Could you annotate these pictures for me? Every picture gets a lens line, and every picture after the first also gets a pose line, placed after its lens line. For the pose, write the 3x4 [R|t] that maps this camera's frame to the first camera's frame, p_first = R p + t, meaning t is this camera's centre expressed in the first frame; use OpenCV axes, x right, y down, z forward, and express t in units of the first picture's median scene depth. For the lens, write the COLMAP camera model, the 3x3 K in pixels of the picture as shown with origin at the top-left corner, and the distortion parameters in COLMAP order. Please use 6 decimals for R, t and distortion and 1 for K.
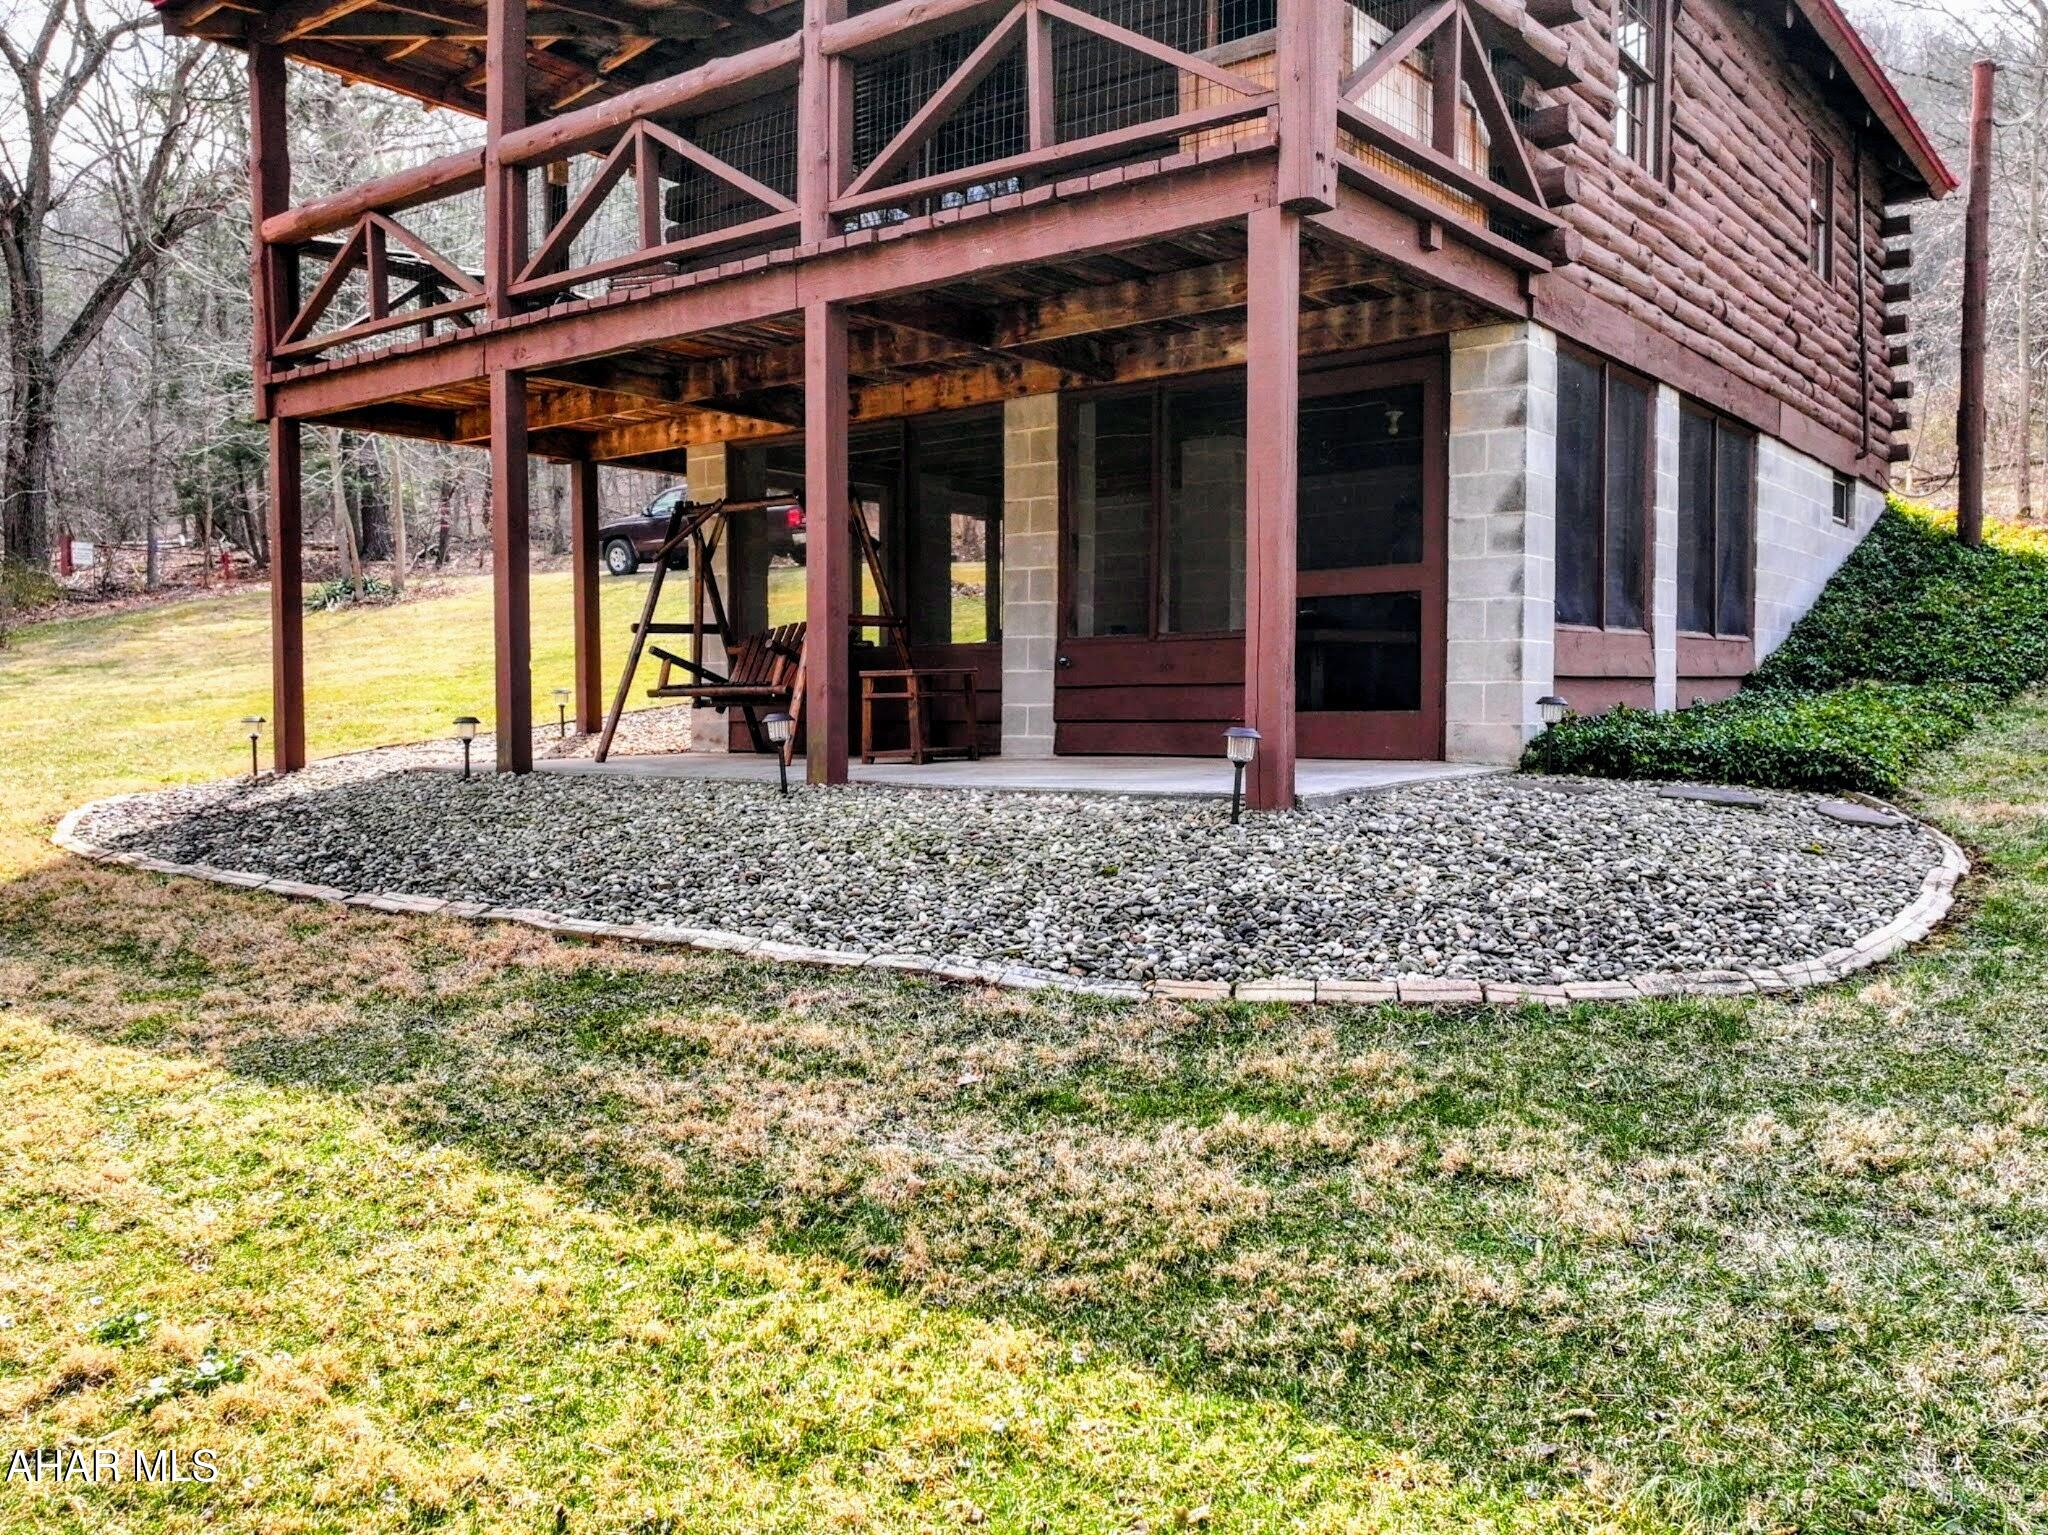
lens RADIAL K [[1634.7, 0, 1024.0], [0, 1634.7, 767.5], [0, 0, 1]] dist [0.024203, 0.023671]
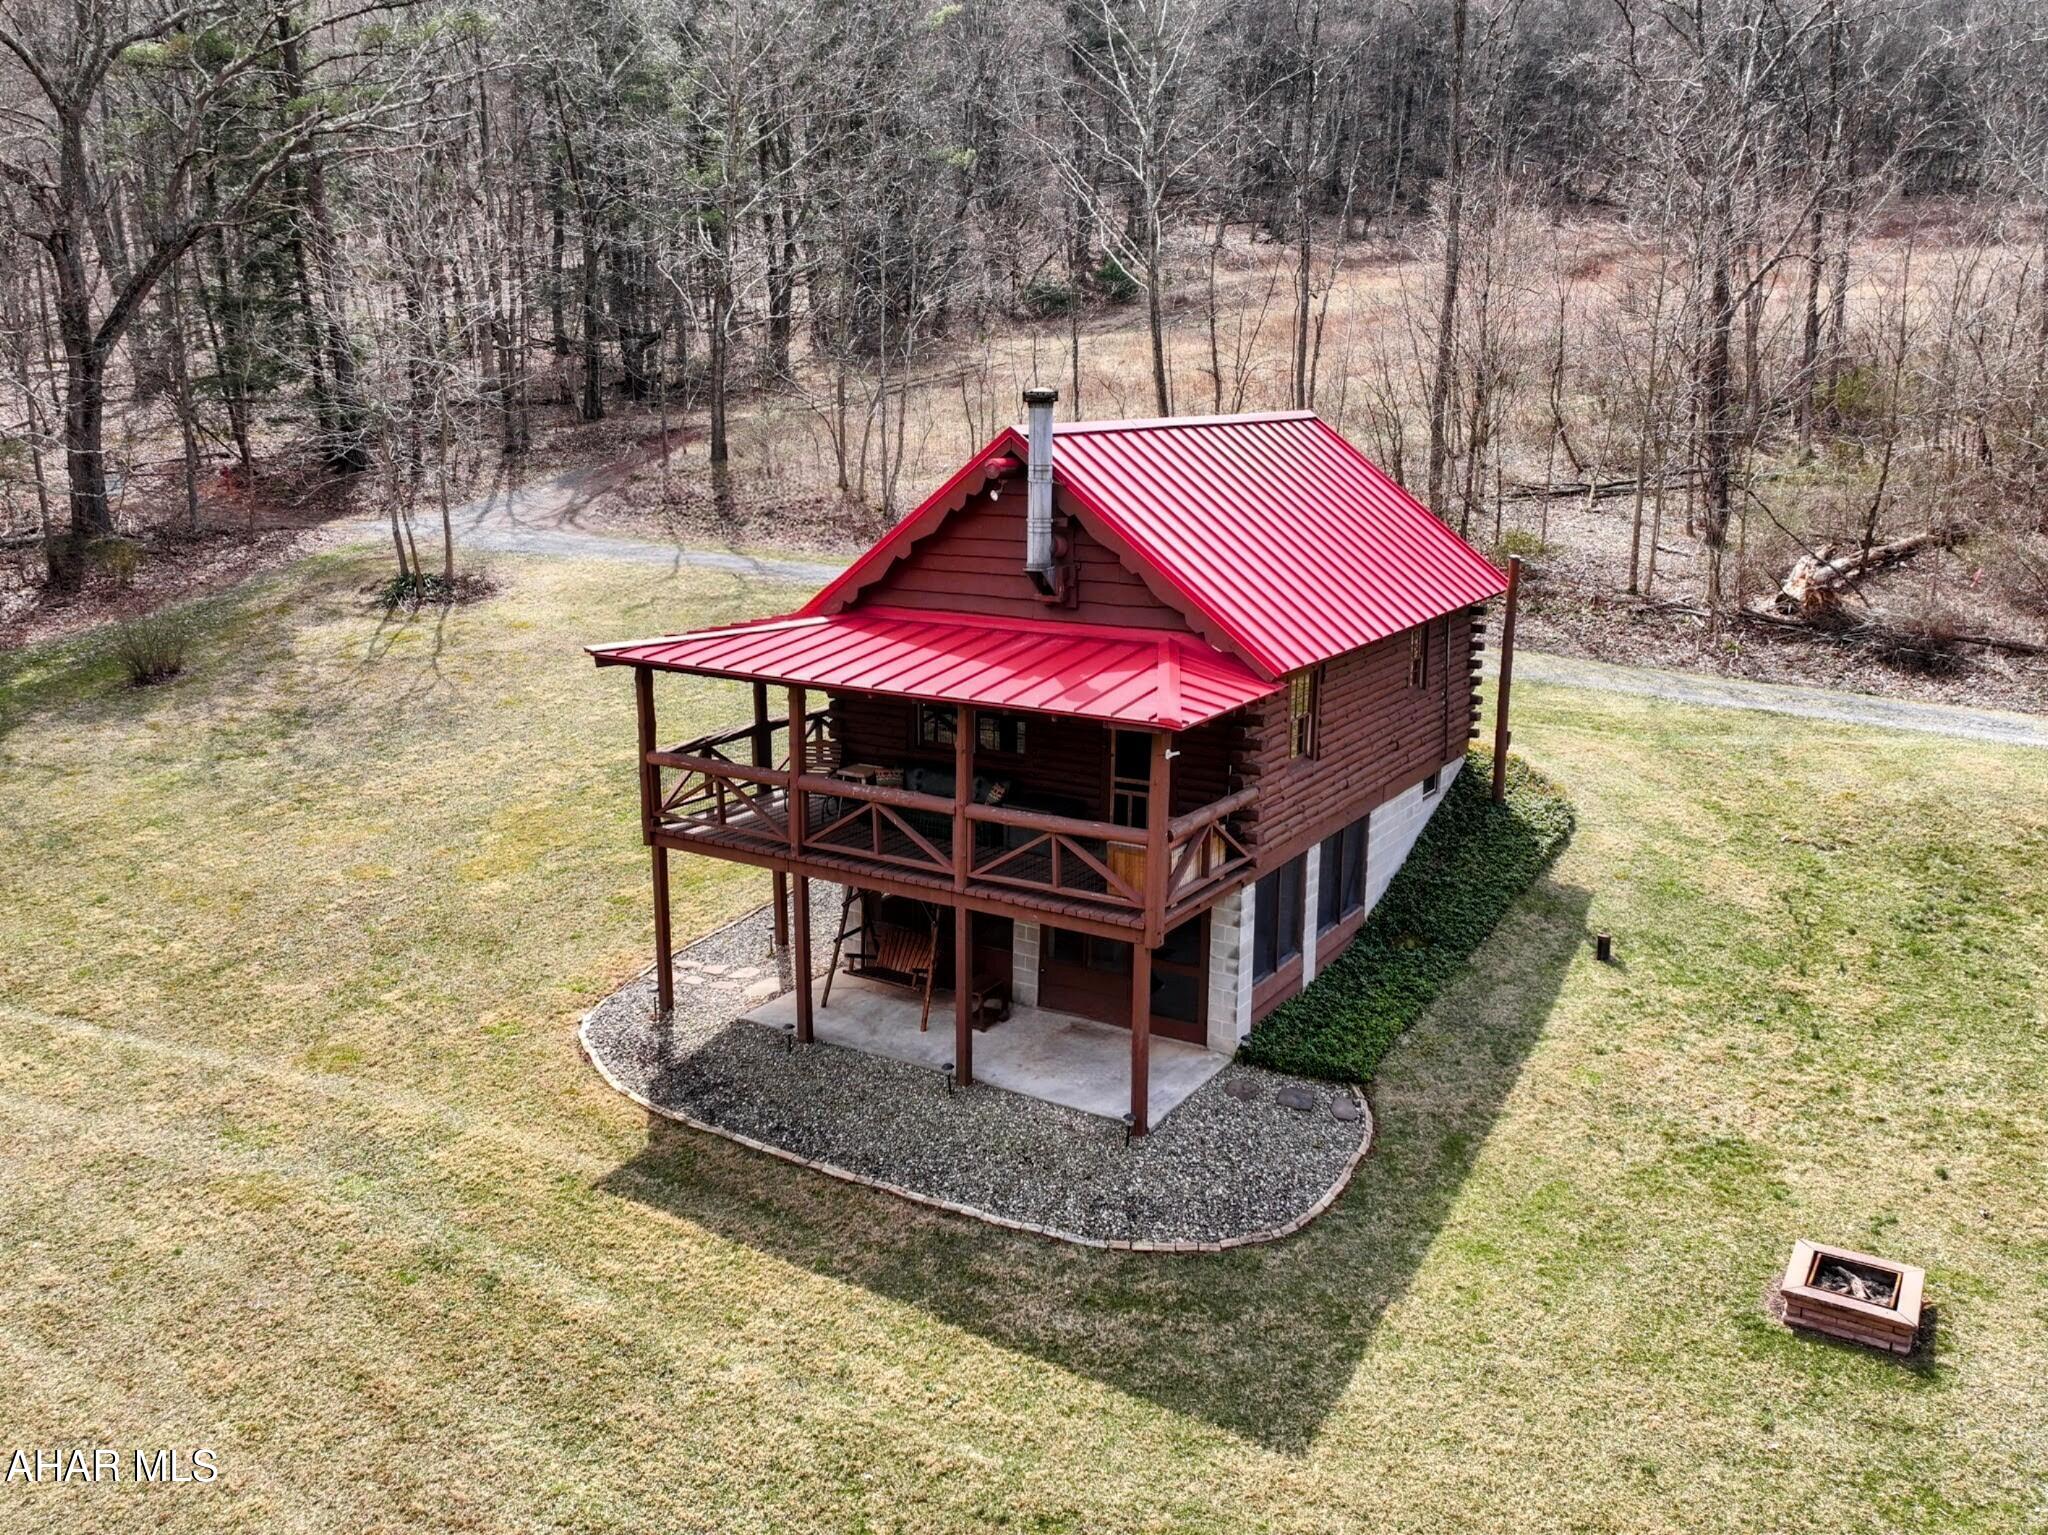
lens RADIAL K [[1634.7, 0, 1024.0], [0, 1634.7, 767.5], [0, 0, 1]] dist [0.024203, 0.023671]
pose [[0.995220, -0.019303, 0.095732, -0.259231], [-0.000193, 0.979880, 0.199588, -0.970643], [-0.097658, -0.198653, 0.975192, -1.374299]]
